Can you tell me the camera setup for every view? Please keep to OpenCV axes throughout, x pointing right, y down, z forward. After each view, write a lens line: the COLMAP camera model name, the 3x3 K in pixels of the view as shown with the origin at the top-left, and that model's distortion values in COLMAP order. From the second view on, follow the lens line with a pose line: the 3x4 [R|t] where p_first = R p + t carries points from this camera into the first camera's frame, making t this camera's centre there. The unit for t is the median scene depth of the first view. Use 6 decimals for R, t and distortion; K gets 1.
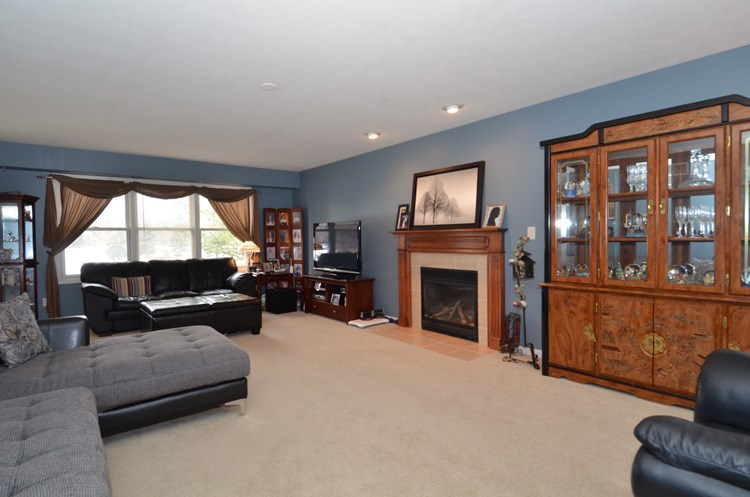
lens RADIAL K [[393.6, 0, 370.6], [0, 393.6, 247.4], [0, 0, 1]] dist [0.010244, -0.021818]
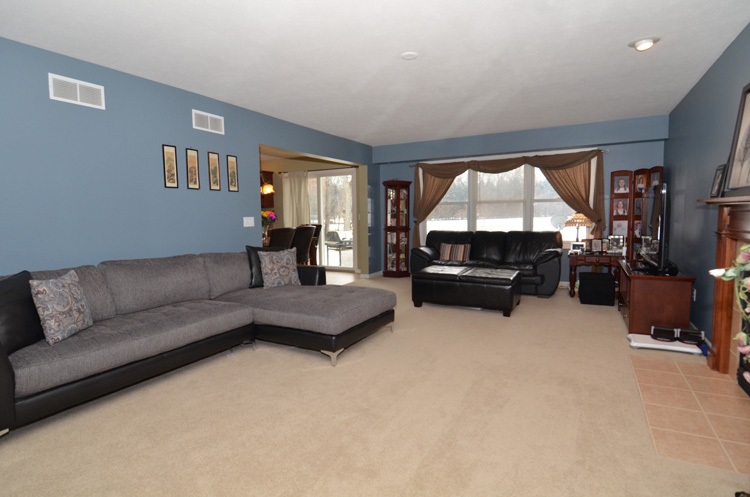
lens RADIAL K [[390.0, 0, 372.4], [0, 390.0, 245.7], [0, 0, 1]] dist [0.002877, -0.019282]
pose [[0.390174, 0.080538, -0.917212, 0.328655], [-0.008772, 0.996447, 0.083764, -0.013821], [0.920699, -0.024637, 0.389495, 0.291804]]
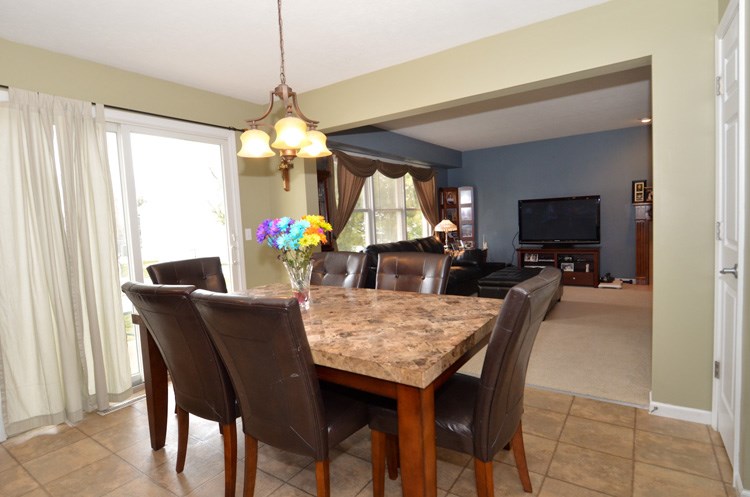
lens RADIAL K [[393.6, 0, 370.6], [0, 393.6, 247.4], [0, 0, 1]] dist [0.010244, -0.021818]
pose [[0.958549, -0.059468, 0.278653, -0.871113], [0.047552, 0.997650, 0.049336, -0.005777], [-0.280932, -0.034040, 0.959124, 0.091371]]
